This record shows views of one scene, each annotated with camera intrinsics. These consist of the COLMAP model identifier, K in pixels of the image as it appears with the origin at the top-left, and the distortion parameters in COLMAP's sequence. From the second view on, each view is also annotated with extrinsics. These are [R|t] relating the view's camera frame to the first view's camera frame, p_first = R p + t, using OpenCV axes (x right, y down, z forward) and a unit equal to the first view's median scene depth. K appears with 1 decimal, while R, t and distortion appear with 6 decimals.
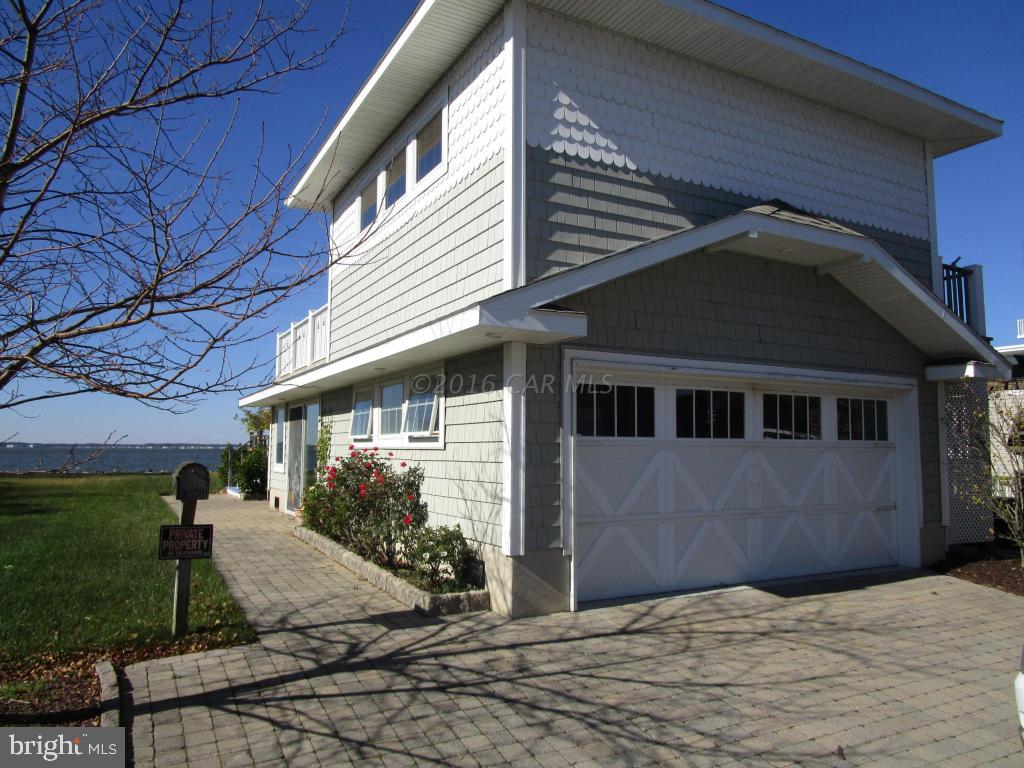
lens RADIAL K [[726.9, 0, 506.5], [0, 726.9, 378.9], [0, 0, 1]] dist [-0.032740, 0.017508]
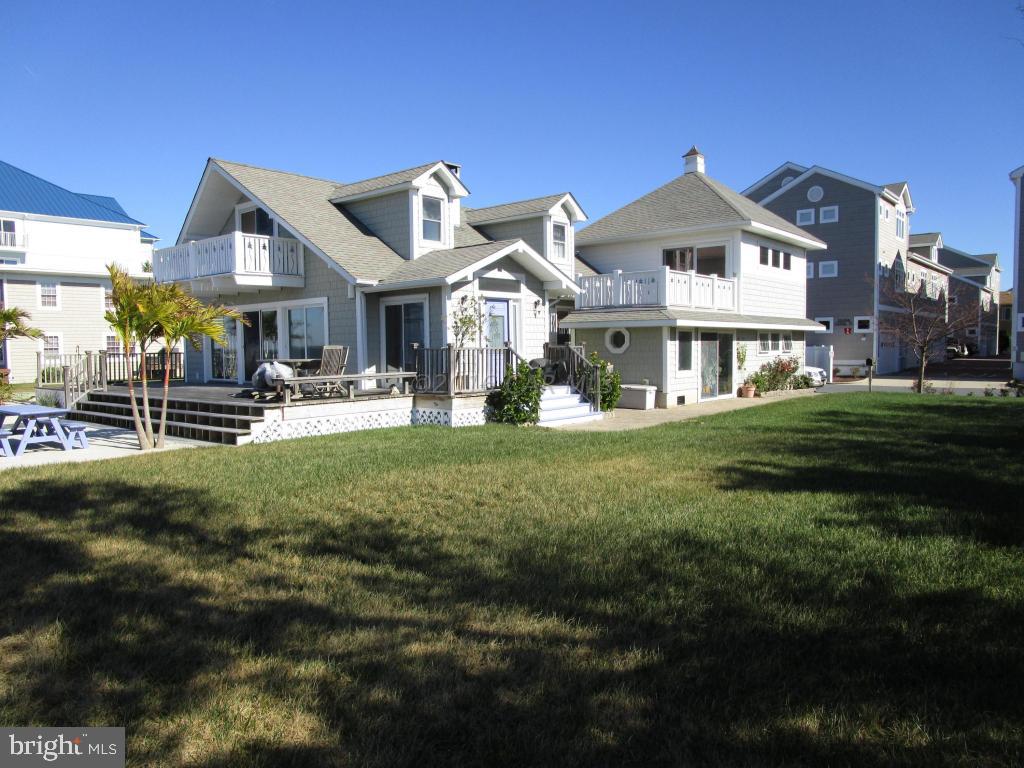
lens RADIAL K [[726.9, 0, 508.6], [0, 726.9, 378.9], [0, 0, 1]] dist [-0.032740, 0.017508]
pose [[-0.362309, -0.040202, 0.931191, -3.123246], [-0.080970, 0.996650, 0.011524, 0.305052], [-0.928534, -0.071224, -0.364351, 3.851714]]
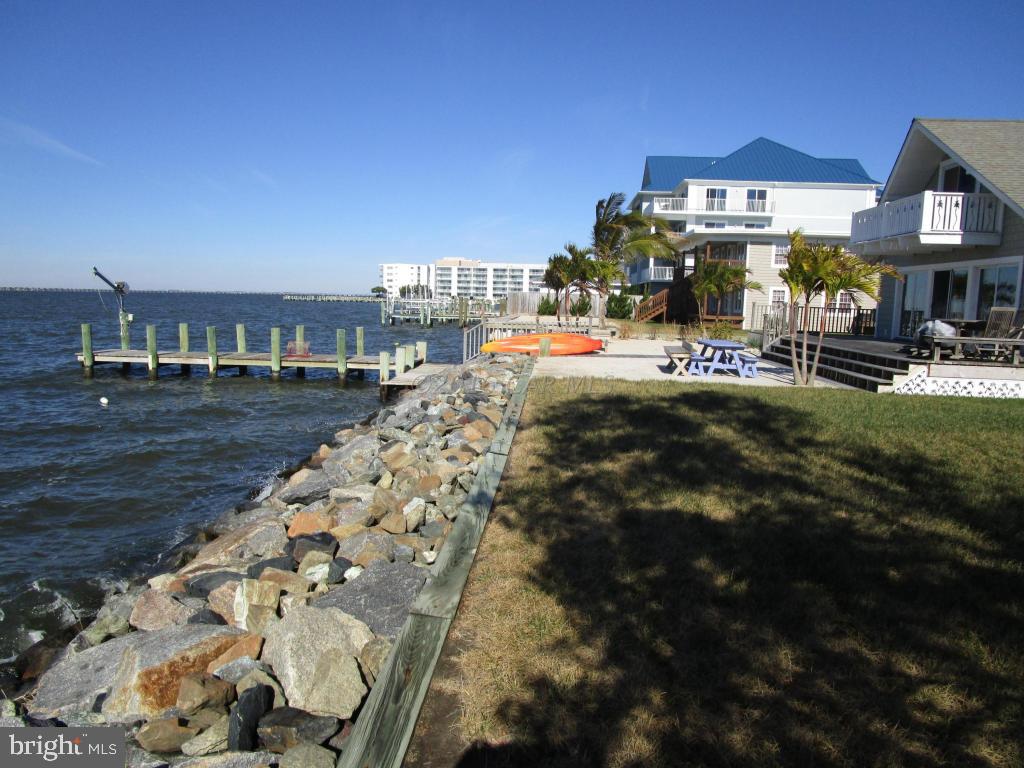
lens RADIAL K [[726.9, 0, 506.3], [0, 726.9, 383.7], [0, 0, 1]] dist [-0.032740, 0.017508]
pose [[0.543638, -0.084546, 0.835050, -3.387648], [-0.115725, 0.977861, 0.174345, 0.295001], [-0.831303, -0.191417, 0.521818, 3.640068]]
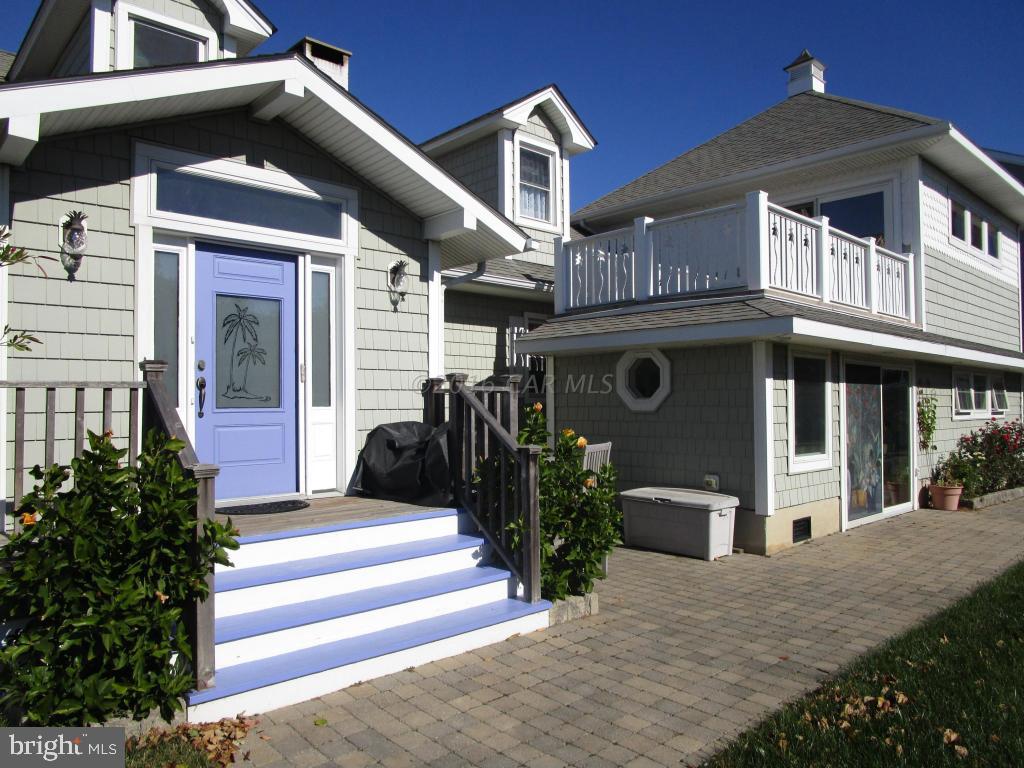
lens RADIAL K [[726.9, 0, 509.0], [0, 726.9, 382.3], [0, 0, 1]] dist [-0.032740, 0.017508]
pose [[-0.251300, 0.031068, 0.967411, -1.687216], [-0.090606, 0.994341, -0.055469, 0.240876], [-0.963659, -0.101593, -0.247063, 2.912529]]
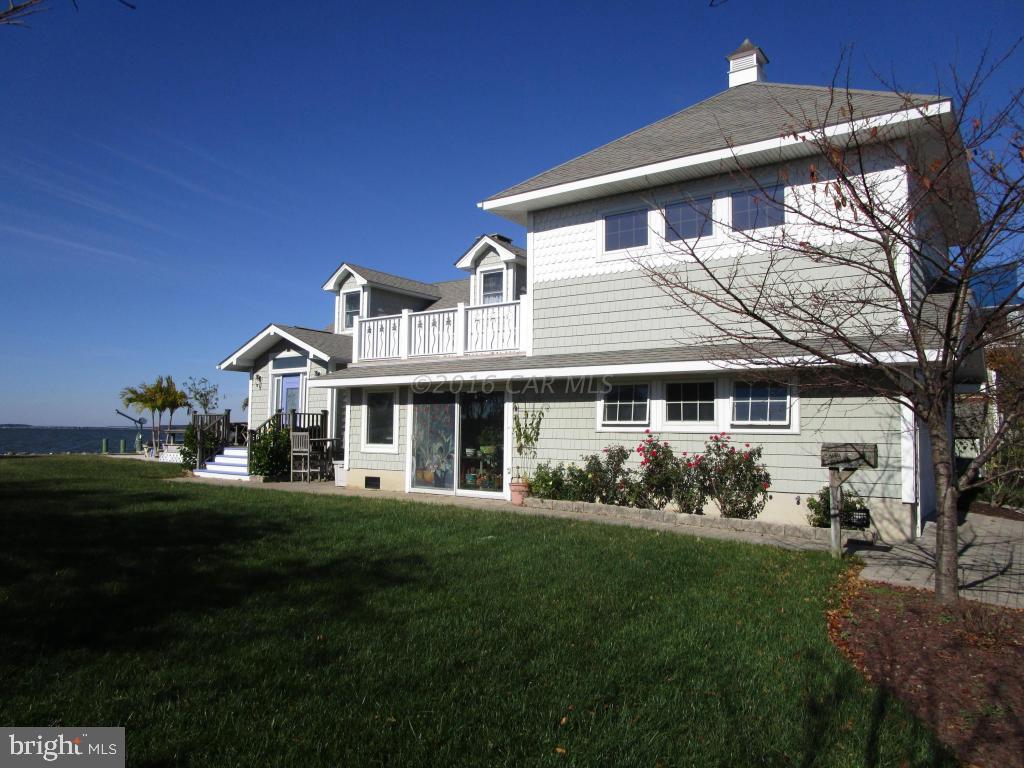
lens RADIAL K [[726.9, 0, 511.5], [0, 726.9, 374.3], [0, 0, 1]] dist [-0.032740, 0.017508]
pose [[0.899620, 0.041944, 0.434655, -1.279541], [-0.050601, 0.998684, 0.008357, -0.002760], [-0.433732, -0.029512, 0.900558, -0.016841]]
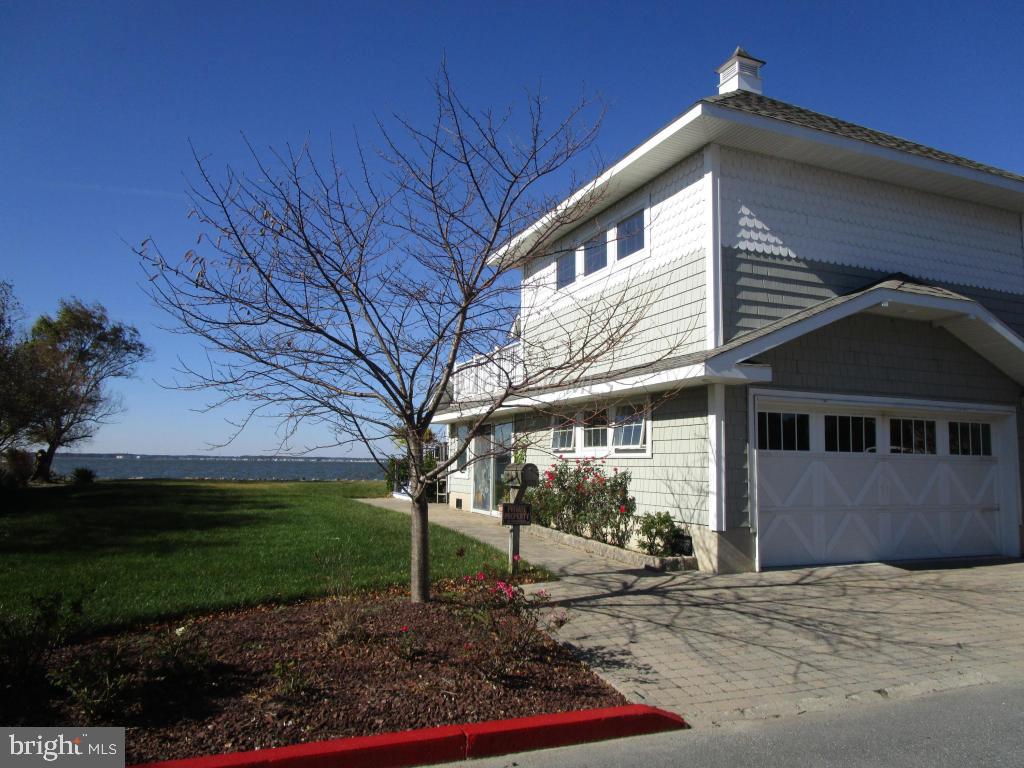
lens RADIAL K [[726.9, 0, 509.4], [0, 726.9, 381.9], [0, 0, 1]] dist [-0.032740, 0.017508]
pose [[0.993992, -0.000692, -0.109451, -0.216142], [-0.001144, 0.999860, -0.016713, -0.026869], [0.109447, 0.016738, 0.993852, -0.433956]]
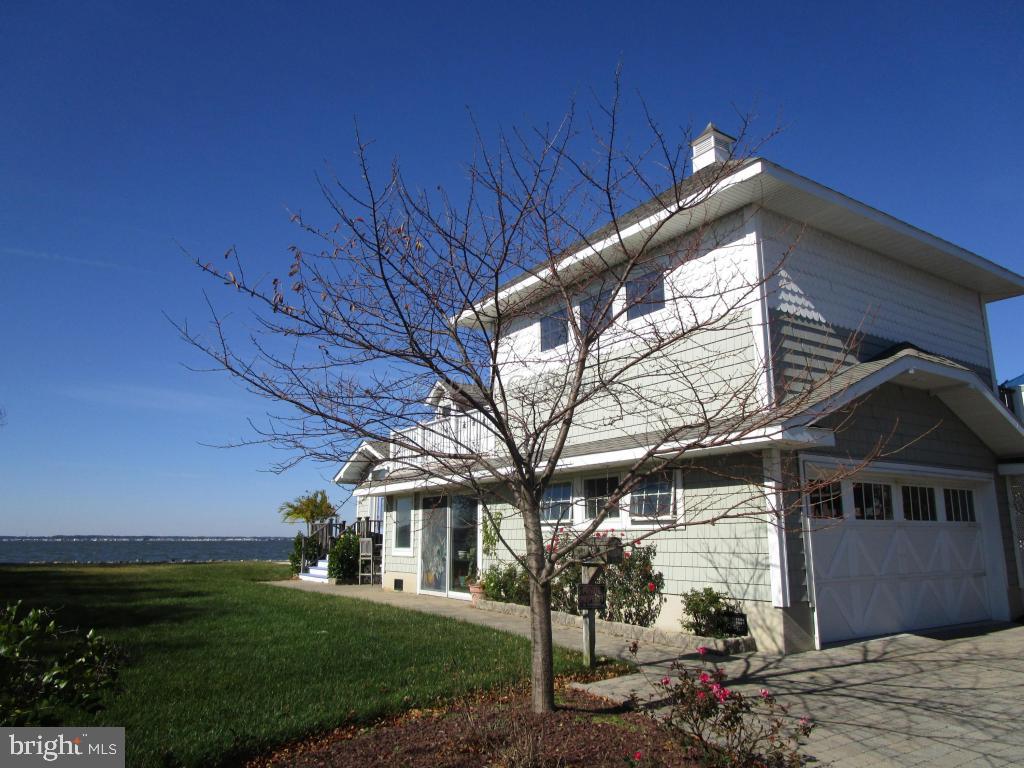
lens RADIAL K [[726.9, 0, 510.6], [0, 726.9, 380.3], [0, 0, 1]] dist [-0.032740, 0.017508]
pose [[0.995516, 0.014572, 0.093463, -0.550969], [-0.003311, 0.992825, -0.119532, -0.012496], [-0.094534, 0.118687, 0.988421, -0.295250]]
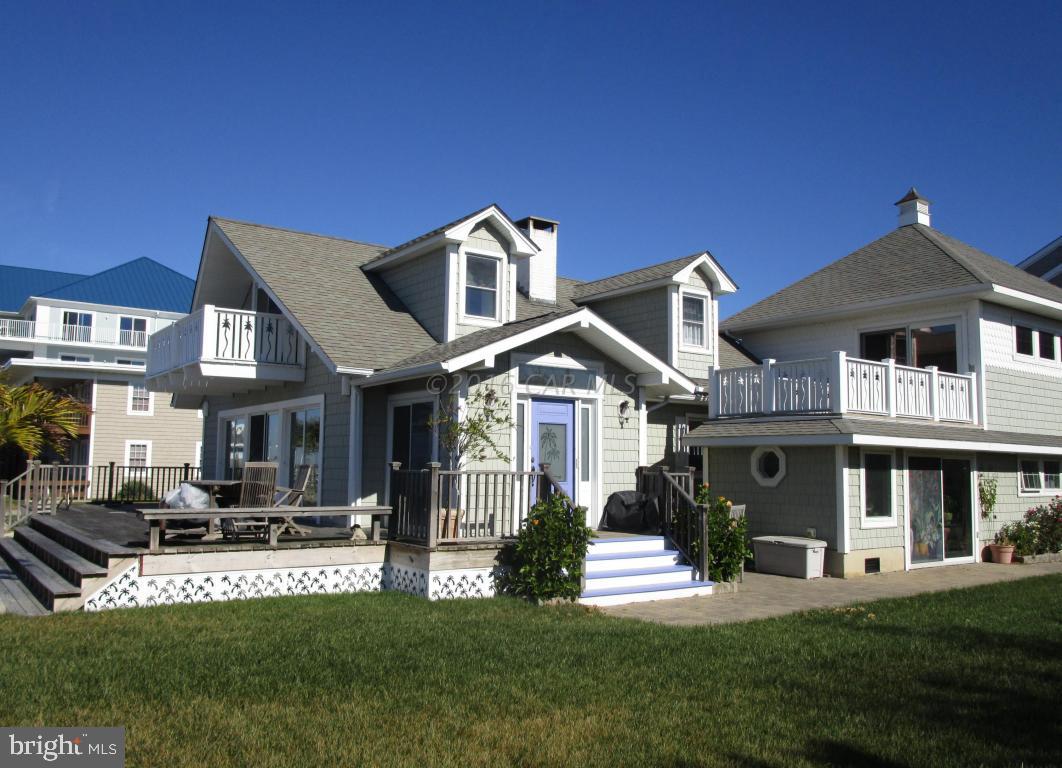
lens RADIAL K [[859.4, 0, 528.9], [0, 859.4, 377.2], [0, 0, 1]] dist [-0.041499, 0.026085]
pose [[-0.130894, 0.101398, 0.986197, -2.698365], [-0.112476, 0.986814, -0.116390, 0.250063], [-0.984995, -0.126158, -0.117764, 3.297560]]
